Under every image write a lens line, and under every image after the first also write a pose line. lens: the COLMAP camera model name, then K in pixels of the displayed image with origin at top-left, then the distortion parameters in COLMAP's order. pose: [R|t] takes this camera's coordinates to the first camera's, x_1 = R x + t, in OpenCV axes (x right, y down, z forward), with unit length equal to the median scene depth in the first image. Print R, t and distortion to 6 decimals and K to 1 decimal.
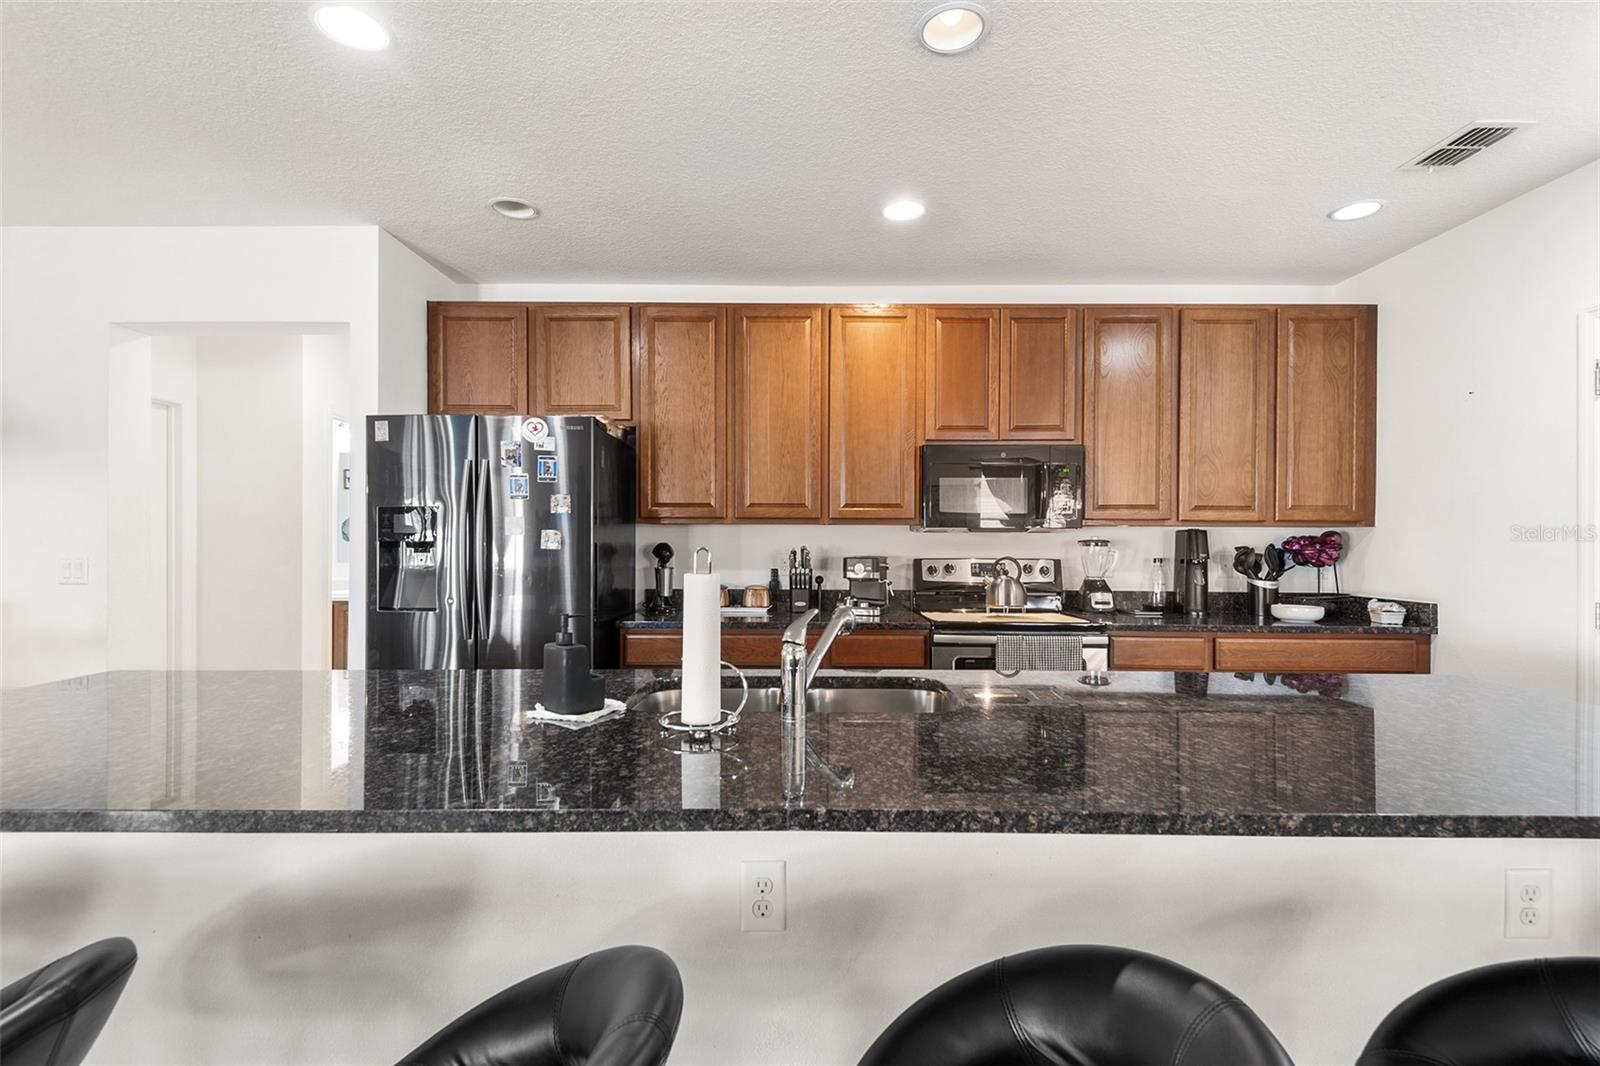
lens RADIAL K [[747.8, 0, 799.9], [0, 747.8, 527.0], [0, 0, 1]] dist [0.002693, -0.000331]
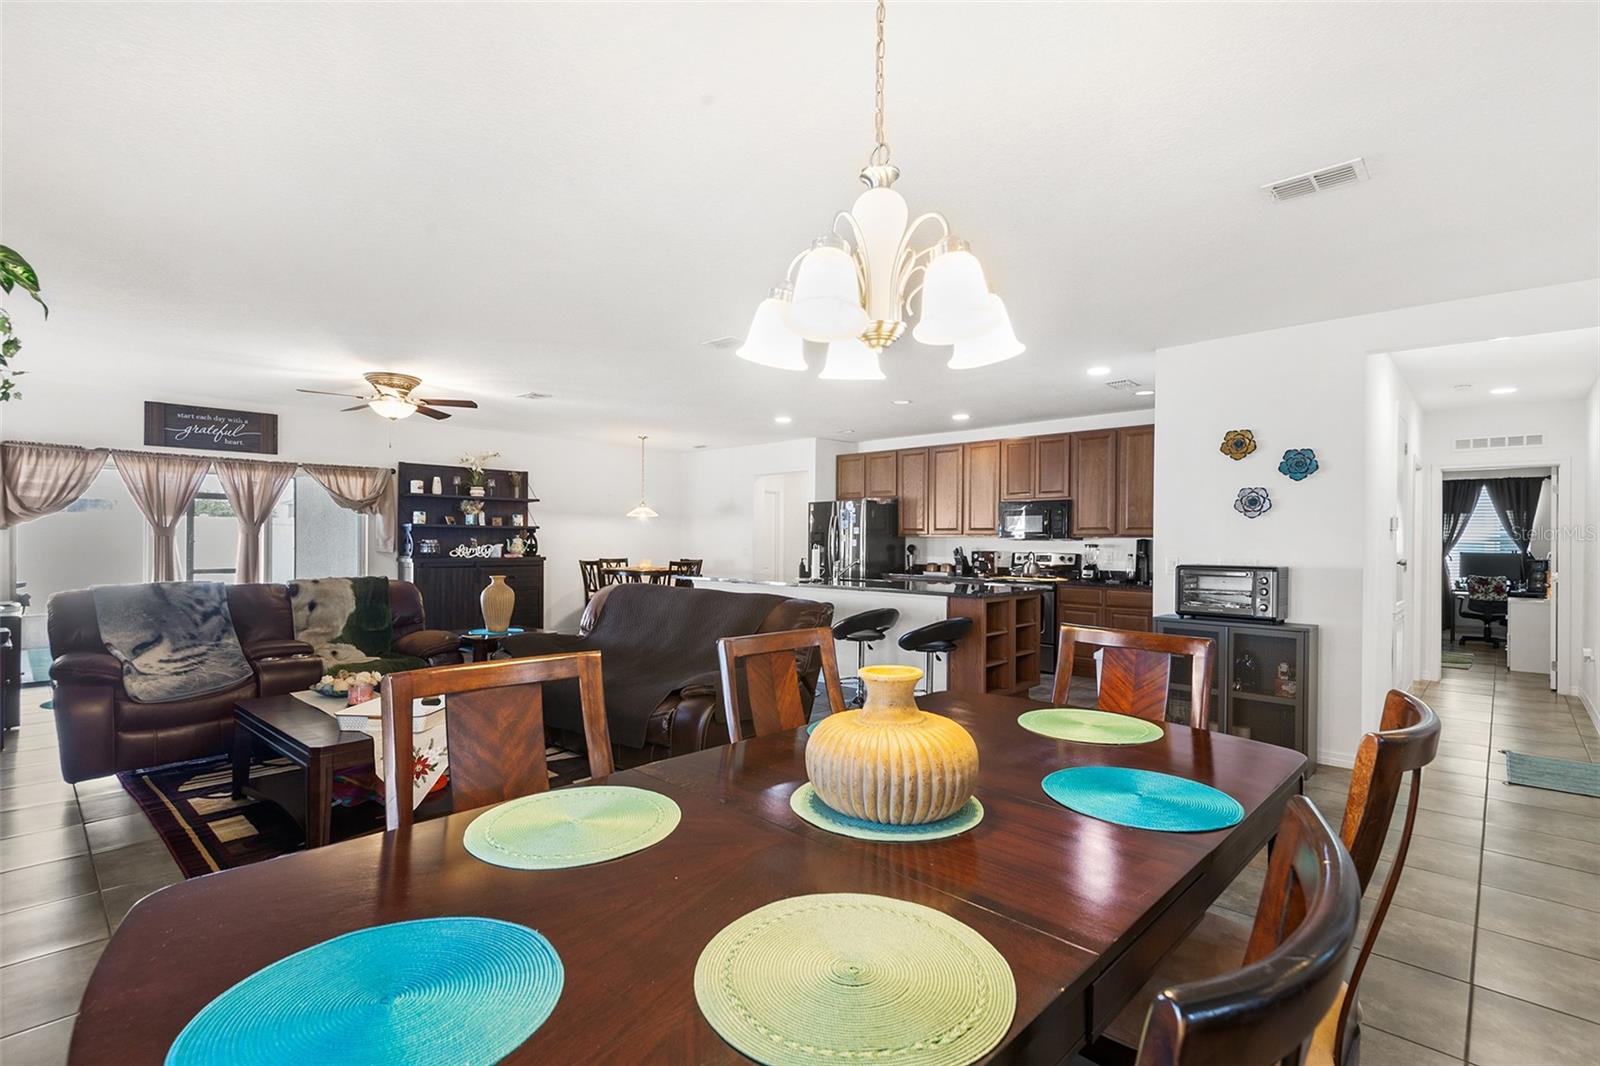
lens RADIAL K [[747.8, 0, 803.8], [0, 747.8, 538.7], [0, 0, 1]] dist [0.002693, -0.000331]
pose [[0.731344, -0.000135, -0.682009, 1.266614], [-0.016853, 0.999691, -0.018270, 0.054546], [0.681801, 0.024856, 0.731115, -1.063341]]
